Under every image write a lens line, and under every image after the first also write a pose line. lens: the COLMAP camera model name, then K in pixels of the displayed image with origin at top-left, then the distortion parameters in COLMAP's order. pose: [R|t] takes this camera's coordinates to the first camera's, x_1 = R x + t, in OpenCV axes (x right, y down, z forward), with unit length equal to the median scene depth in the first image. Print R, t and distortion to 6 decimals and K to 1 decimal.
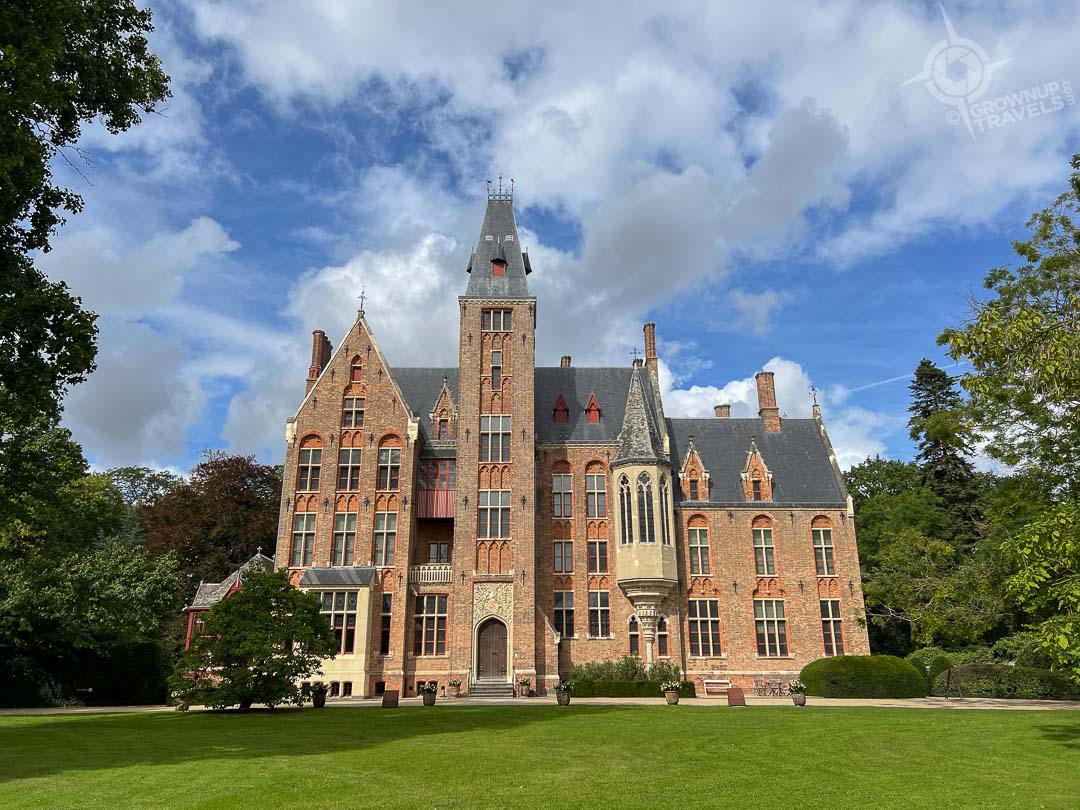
lens RADIAL K [[812.0, 0, 539.9], [0, 812.0, 405.0], [0, 0, 1]] dist [0.017196, -0.000358]
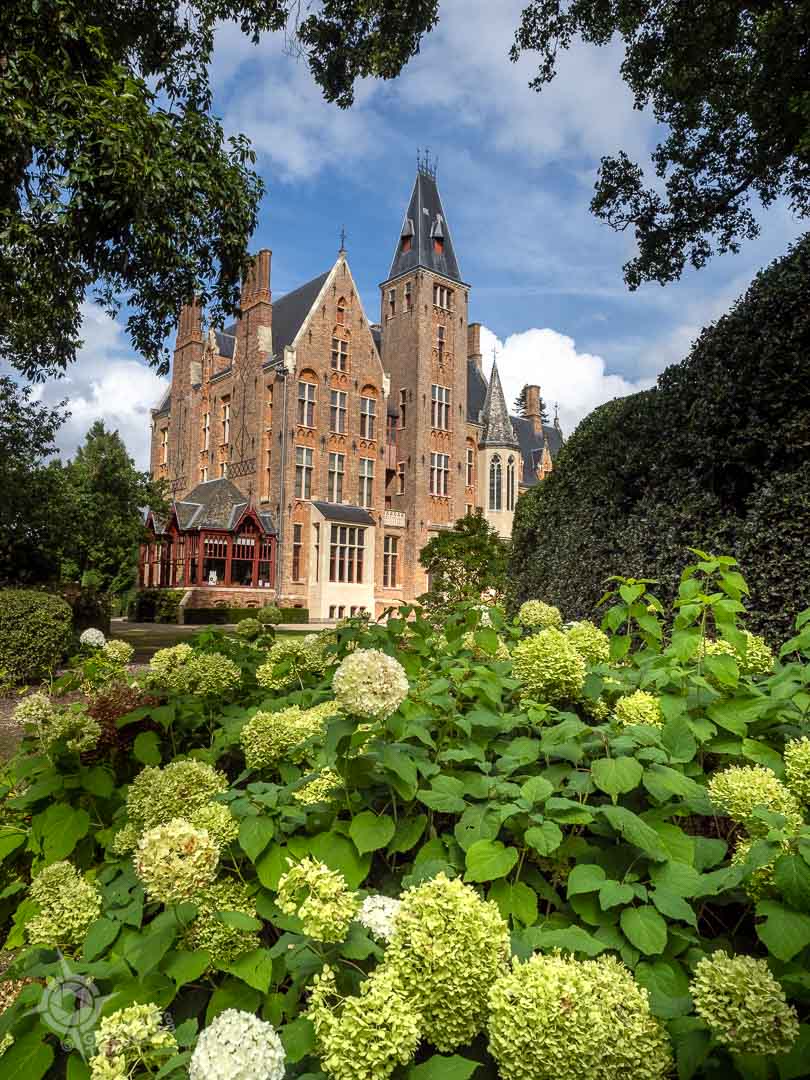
lens RADIAL K [[754.0, 0, 405.1], [0, 754.0, 540.8], [0, 0, 1]] dist [-0.035636, -0.003271]
pose [[0.796181, 0.089865, 0.598348, -0.703437], [-0.231885, 0.958722, 0.164564, 0.058059], [-0.558861, -0.269771, 0.784155, 0.154490]]
